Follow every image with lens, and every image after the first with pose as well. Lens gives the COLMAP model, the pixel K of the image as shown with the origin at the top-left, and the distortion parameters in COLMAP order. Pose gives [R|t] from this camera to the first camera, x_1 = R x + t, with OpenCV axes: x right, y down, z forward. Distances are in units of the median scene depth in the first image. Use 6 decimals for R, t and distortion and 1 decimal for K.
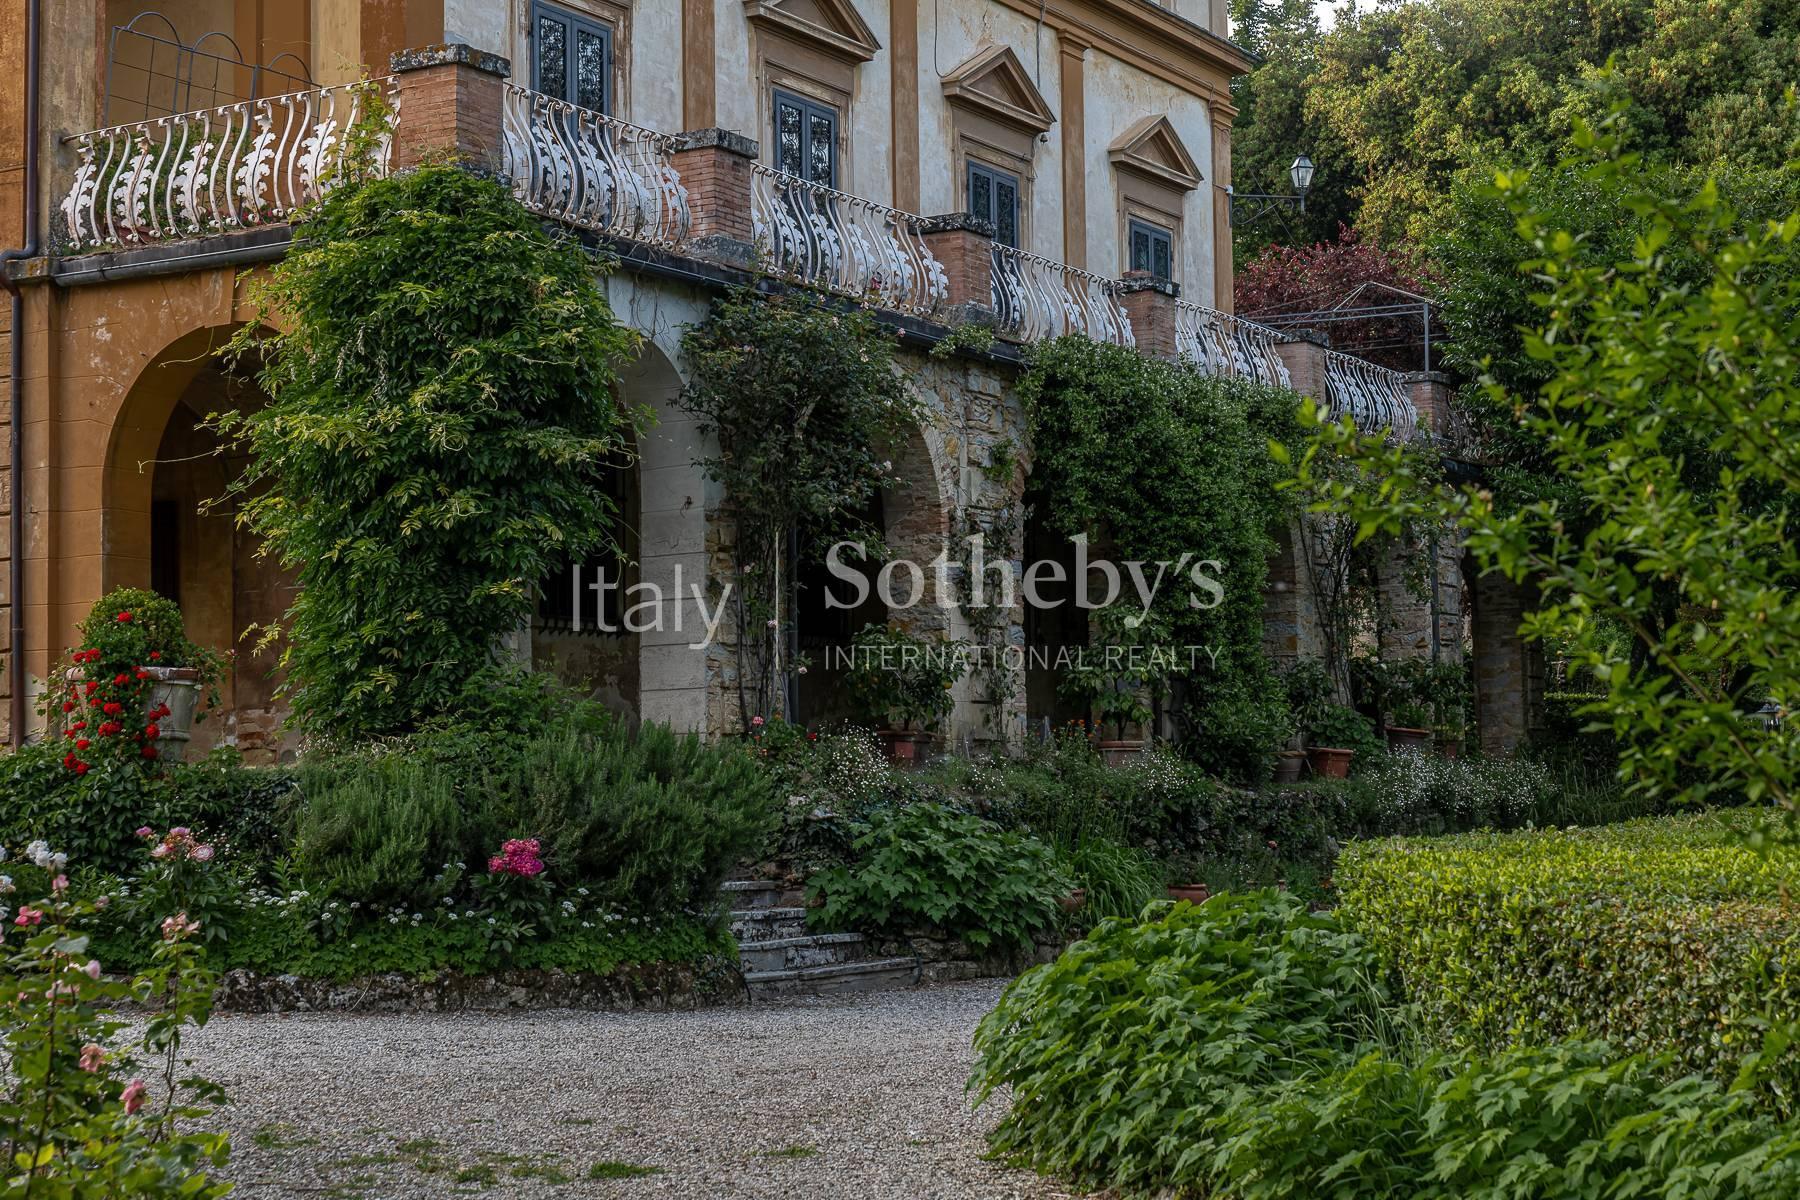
lens RADIAL K [[2980.3, 0, 899.9], [0, 2980.3, 599.9], [0, 0, 1]] dist [-0.007544, 0.000000]
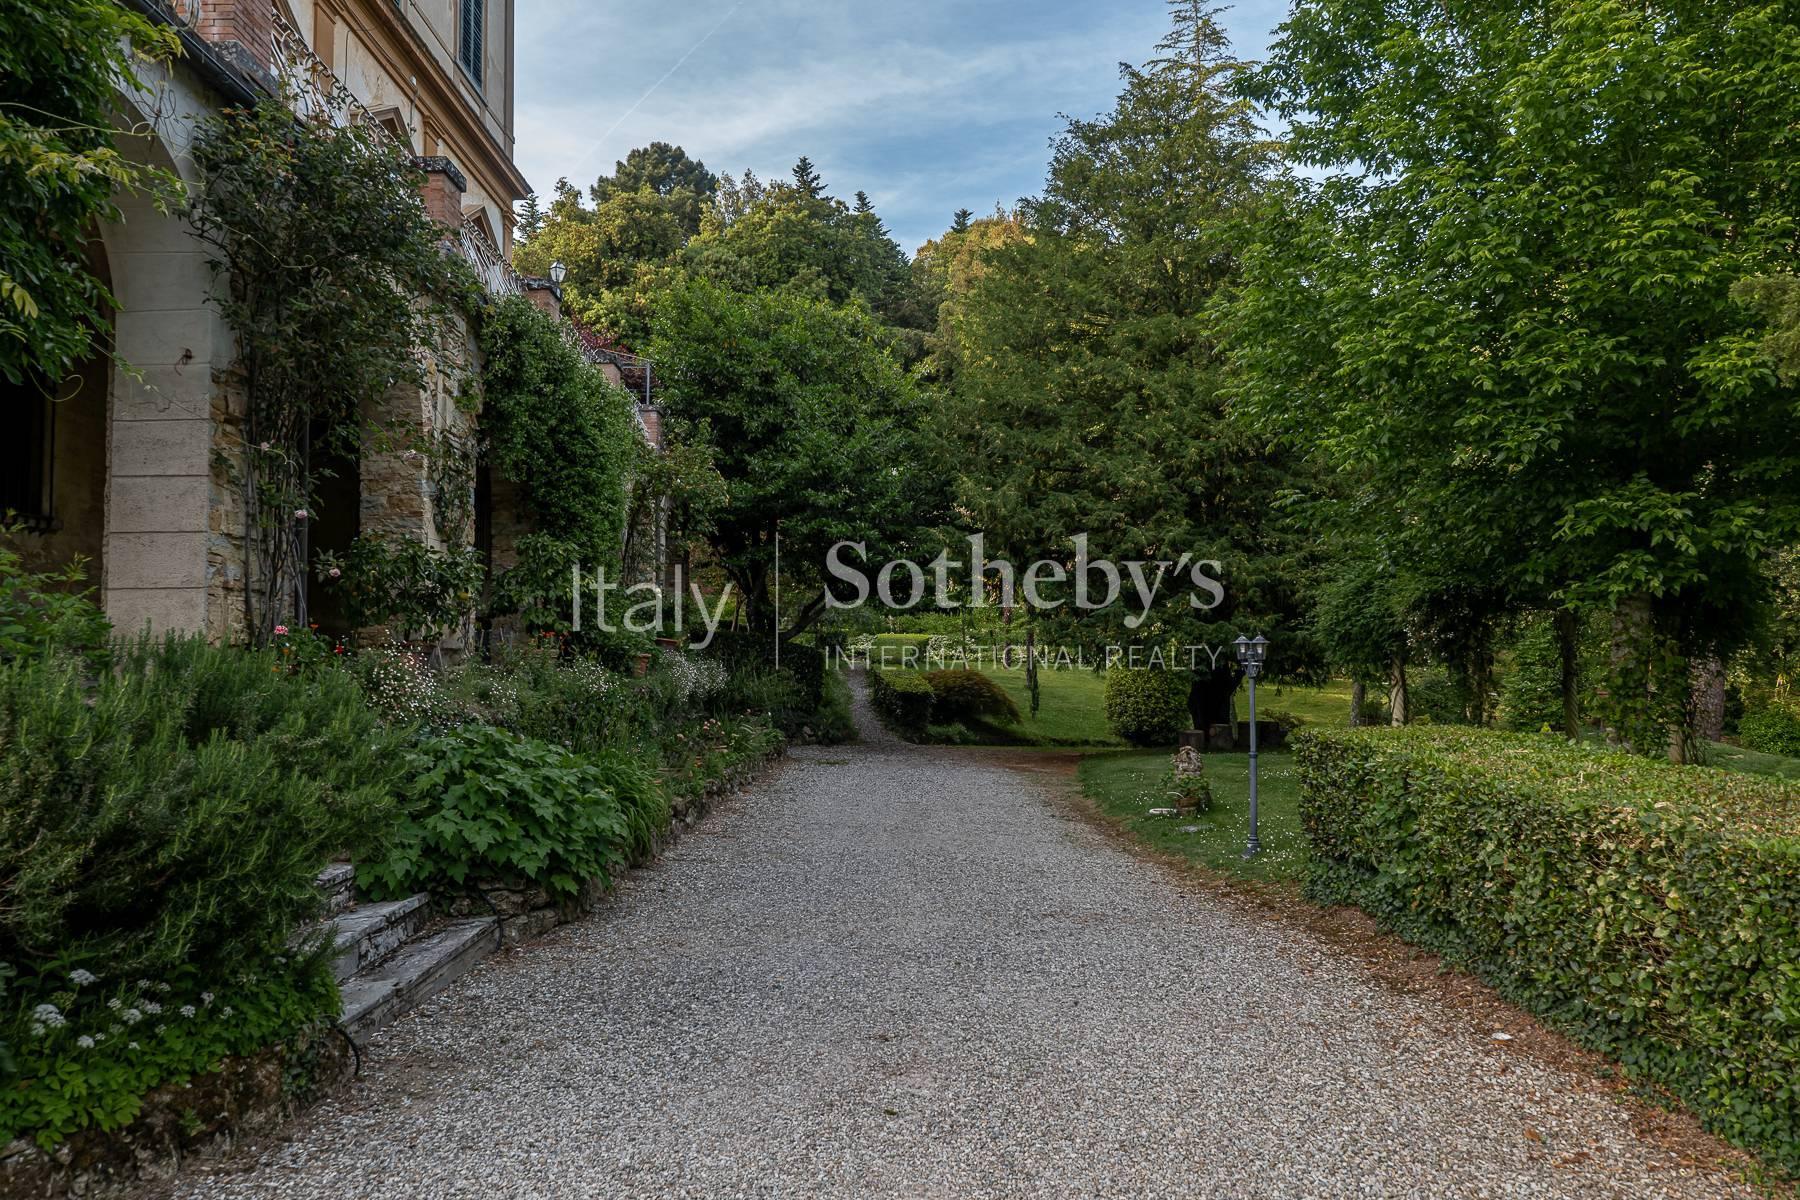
lens RADIAL K [[1267.6, 0, 899.5], [0, 1267.6, 602.5], [0, 0, 1]] dist [-0.001261, -0.012869]
pose [[0.854073, 0.032265, 0.519151, -0.082068], [-0.043016, 0.999037, 0.008678, 0.022353], [-0.518371, -0.029744, 0.854639, 0.608657]]
